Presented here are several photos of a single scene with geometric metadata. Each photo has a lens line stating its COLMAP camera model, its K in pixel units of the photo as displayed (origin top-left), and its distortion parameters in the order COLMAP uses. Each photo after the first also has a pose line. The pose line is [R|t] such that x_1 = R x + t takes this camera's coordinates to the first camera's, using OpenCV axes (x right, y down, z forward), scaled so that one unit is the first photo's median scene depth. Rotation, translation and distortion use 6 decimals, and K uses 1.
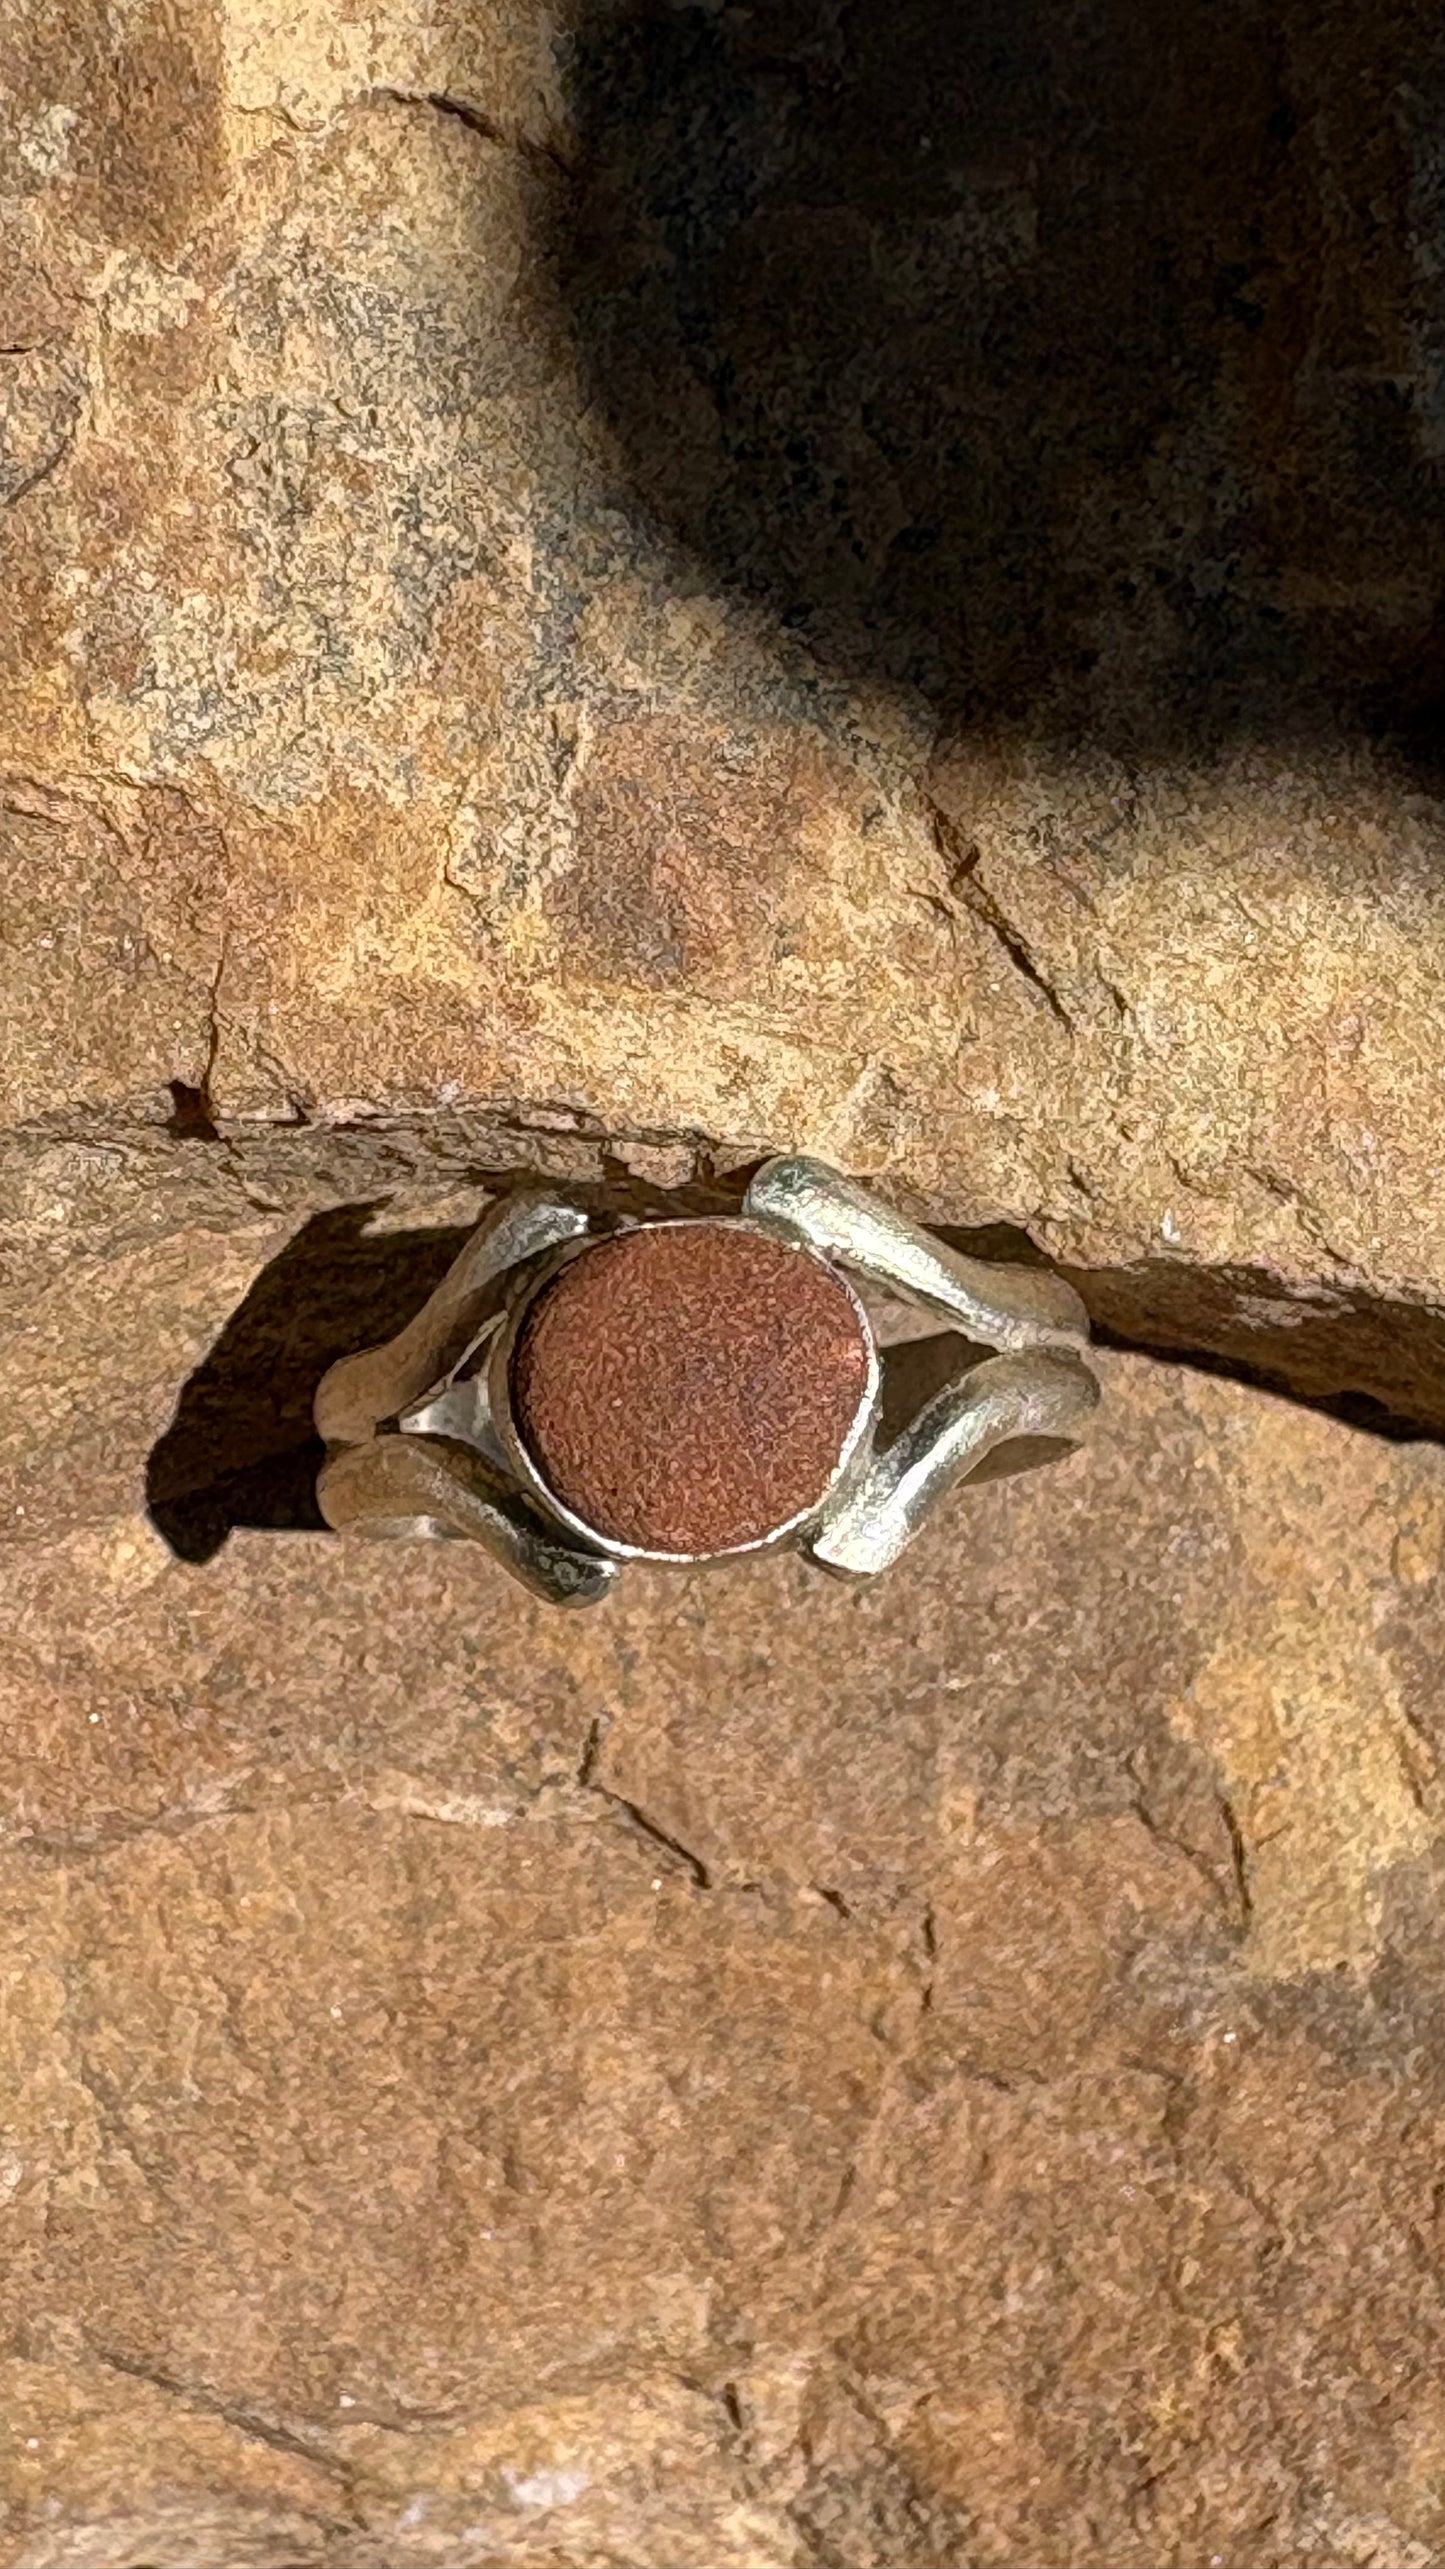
lens RADIAL K [[3986.5, 0, 724.9], [0, 3986.5, 1066.9], [0, 0, 1]] dist [0.007208, 0.000000]
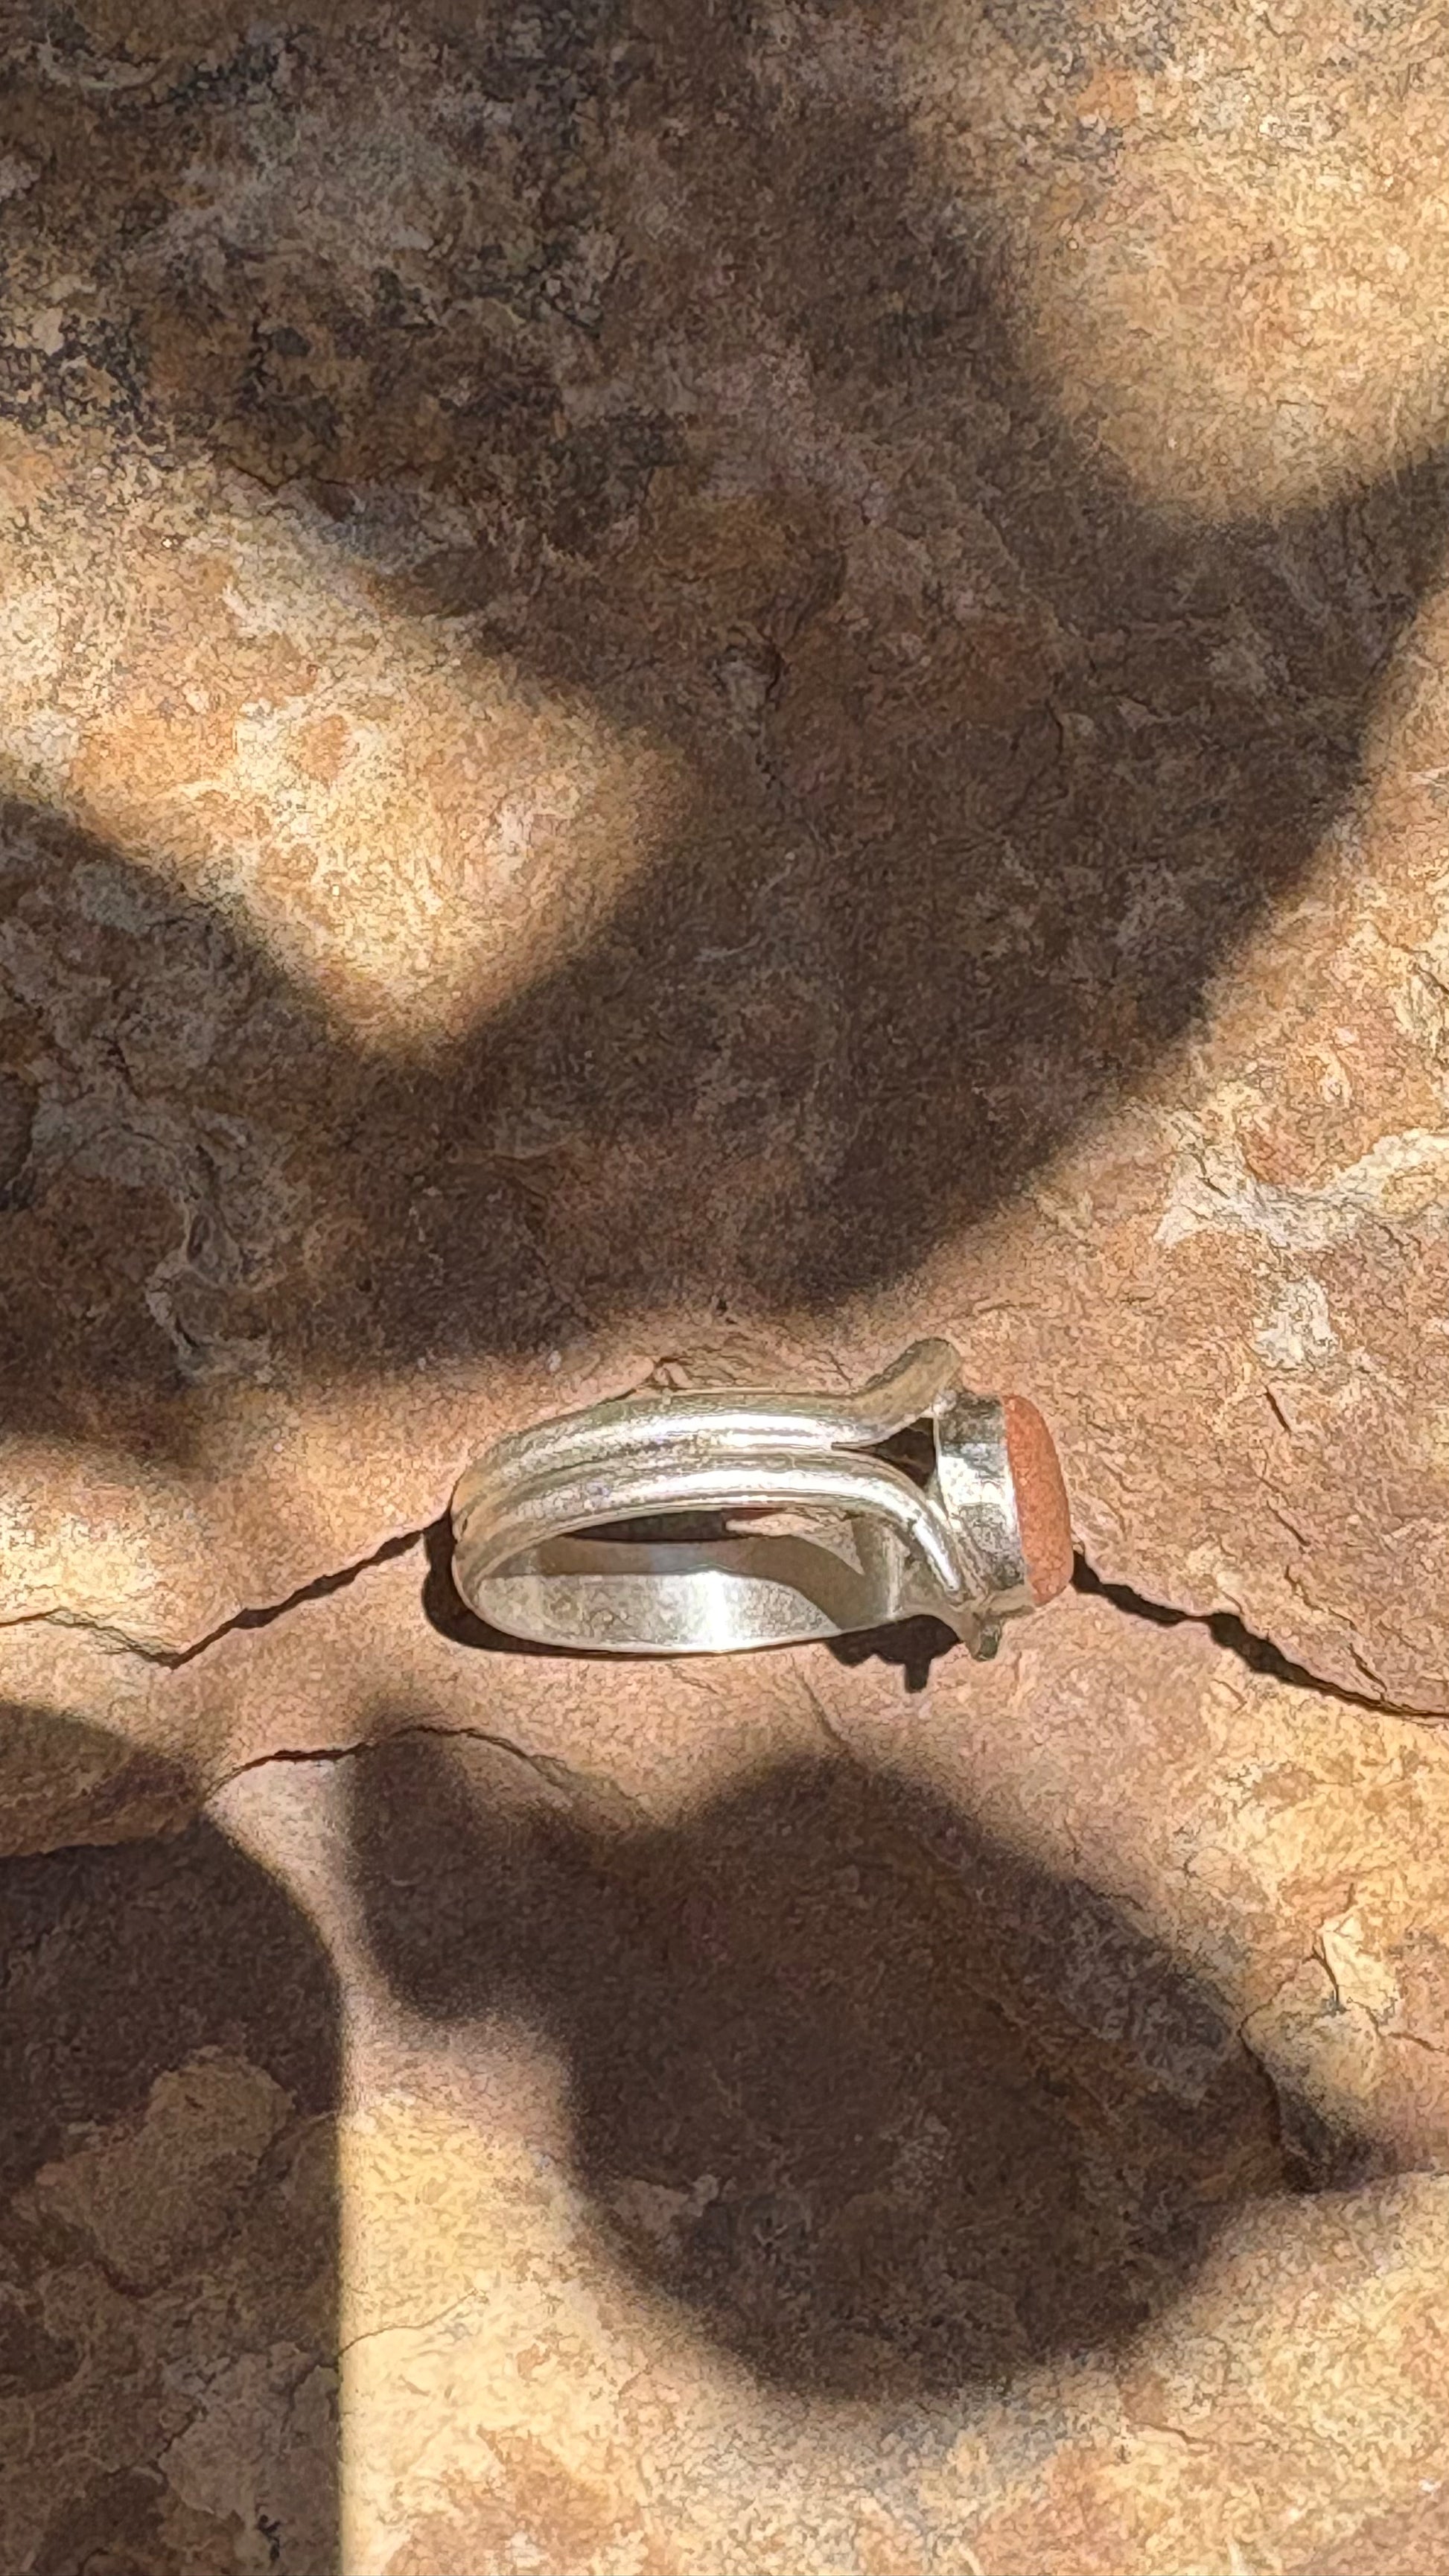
lens RADIAL K [[3997.6, 0, 729.9], [0, 3997.6, 1088.0], [0, 0, 1]] dist [0.007208, 0.000000]
pose [[0.665731, -0.689741, -0.284709, 0.798615], [0.721809, 0.692000, 0.011344, -0.595228], [0.189194, -0.213057, 0.958547, -0.531454]]
